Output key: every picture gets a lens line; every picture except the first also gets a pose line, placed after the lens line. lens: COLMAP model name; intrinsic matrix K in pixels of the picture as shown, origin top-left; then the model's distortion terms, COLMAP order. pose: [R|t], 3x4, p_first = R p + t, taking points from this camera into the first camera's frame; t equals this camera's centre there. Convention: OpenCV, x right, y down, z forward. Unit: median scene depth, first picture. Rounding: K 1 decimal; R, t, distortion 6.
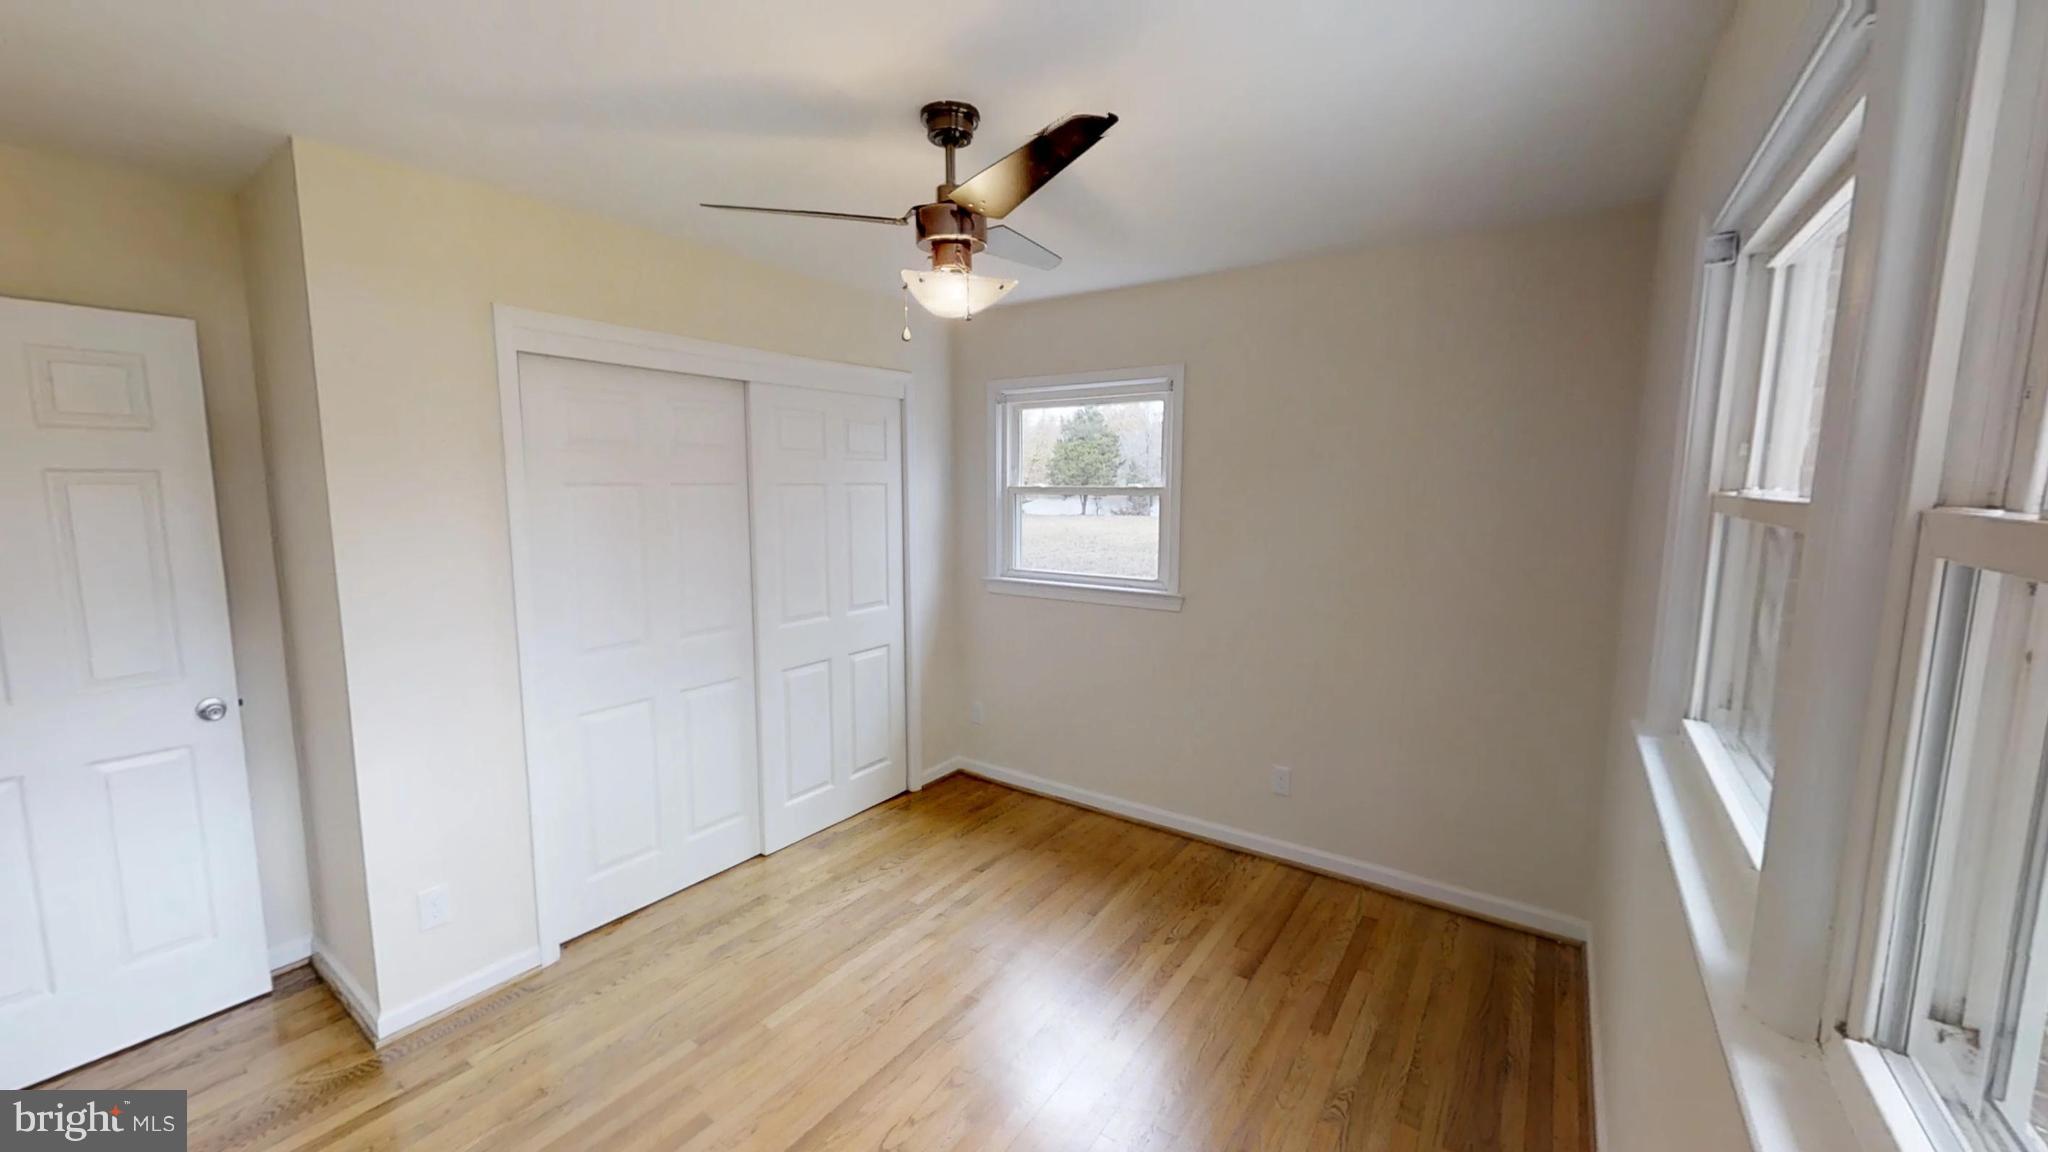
lens RADIAL K [[779.5, 0, 1018.7], [0, 779.5, 573.7], [0, 0, 1]] dist [0.000225, 0.000400]
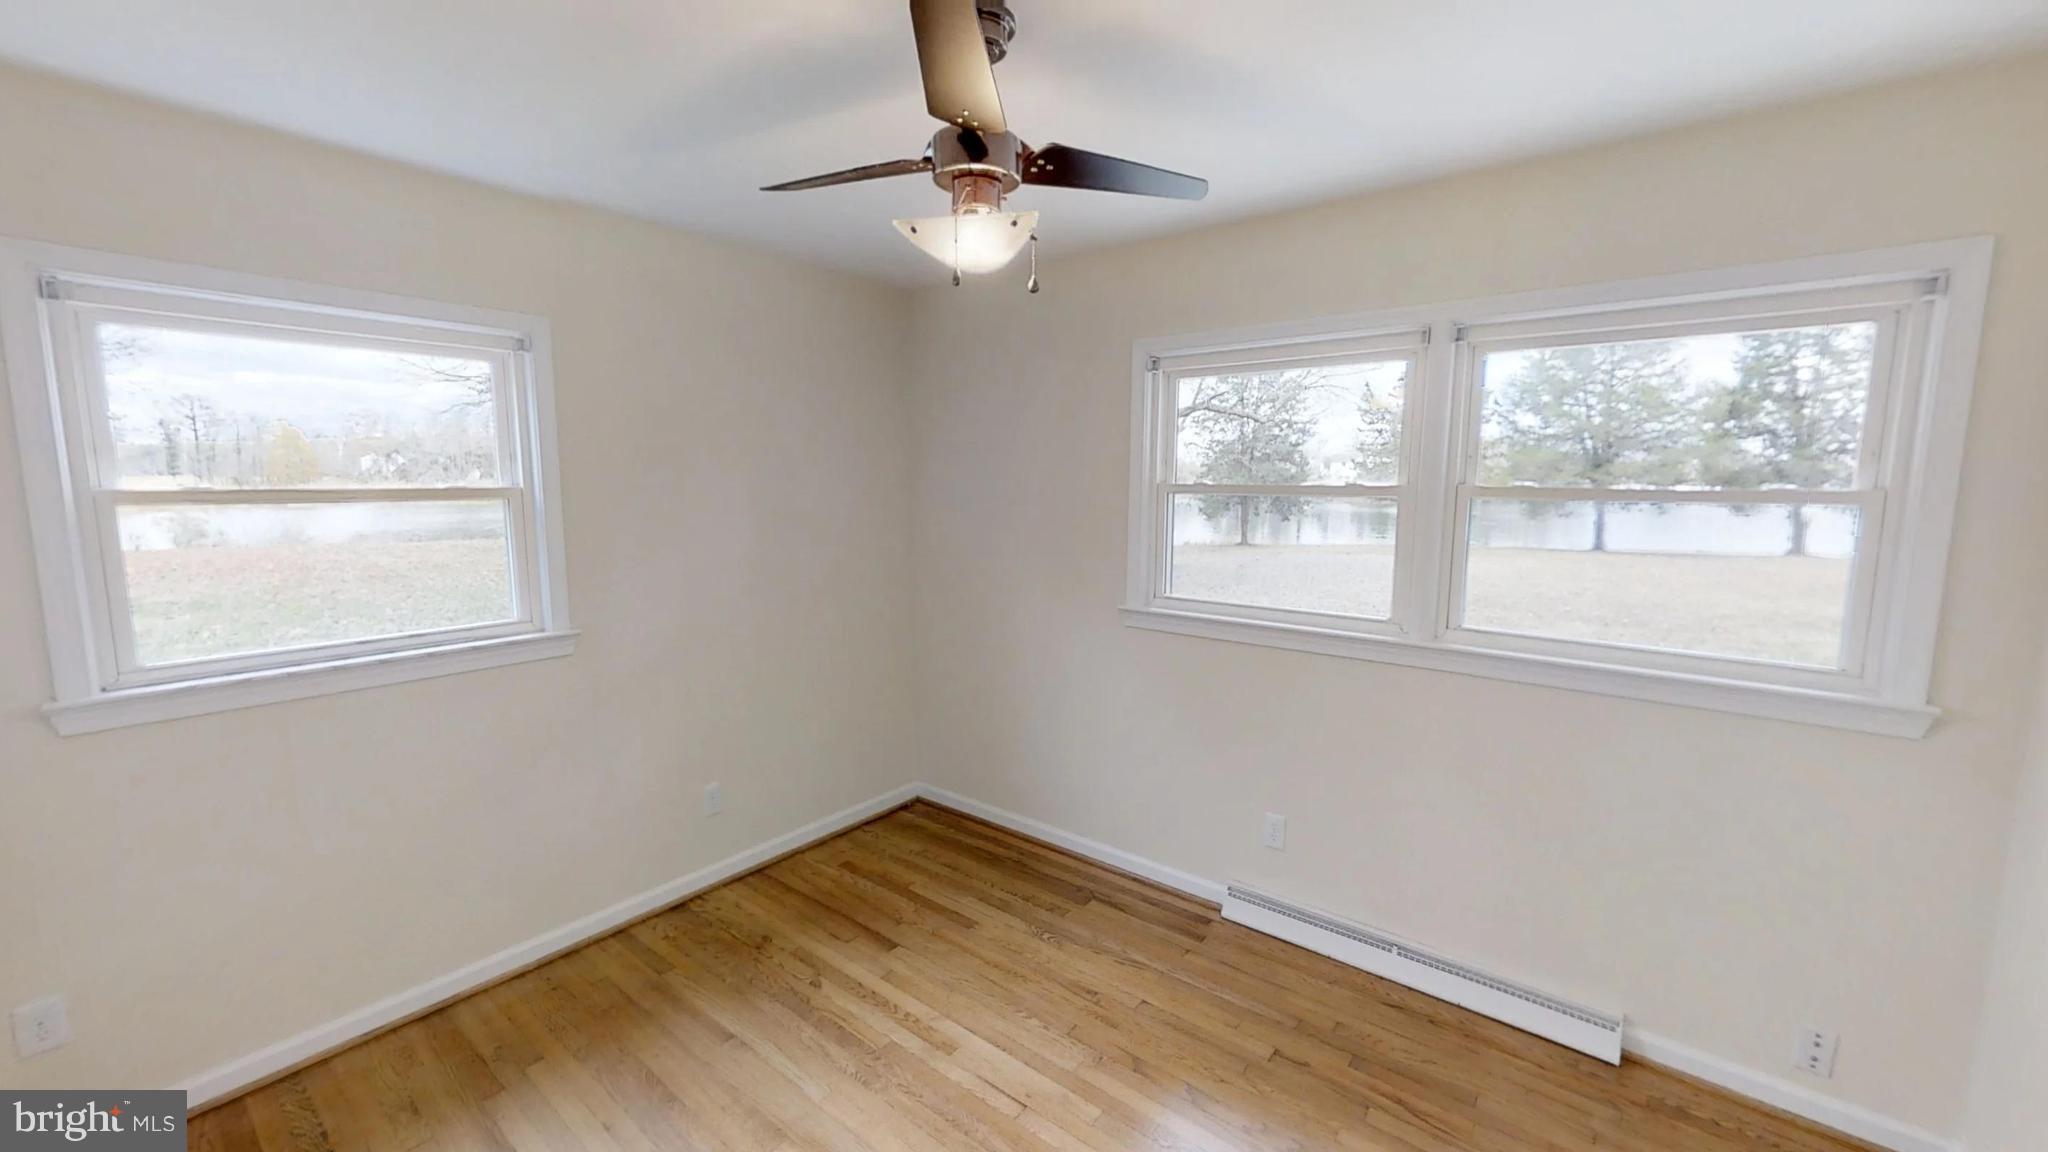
lens RADIAL K [[779.5, 0, 1019.0], [0, 779.5, 578.7], [0, 0, 1]] dist [0.000225, 0.000400]
pose [[0.069742, -0.133550, 0.988585, -0.565277], [0.119879, 0.984938, 0.124600, -0.071446], [-0.990336, 0.109821, 0.084701, 0.575570]]
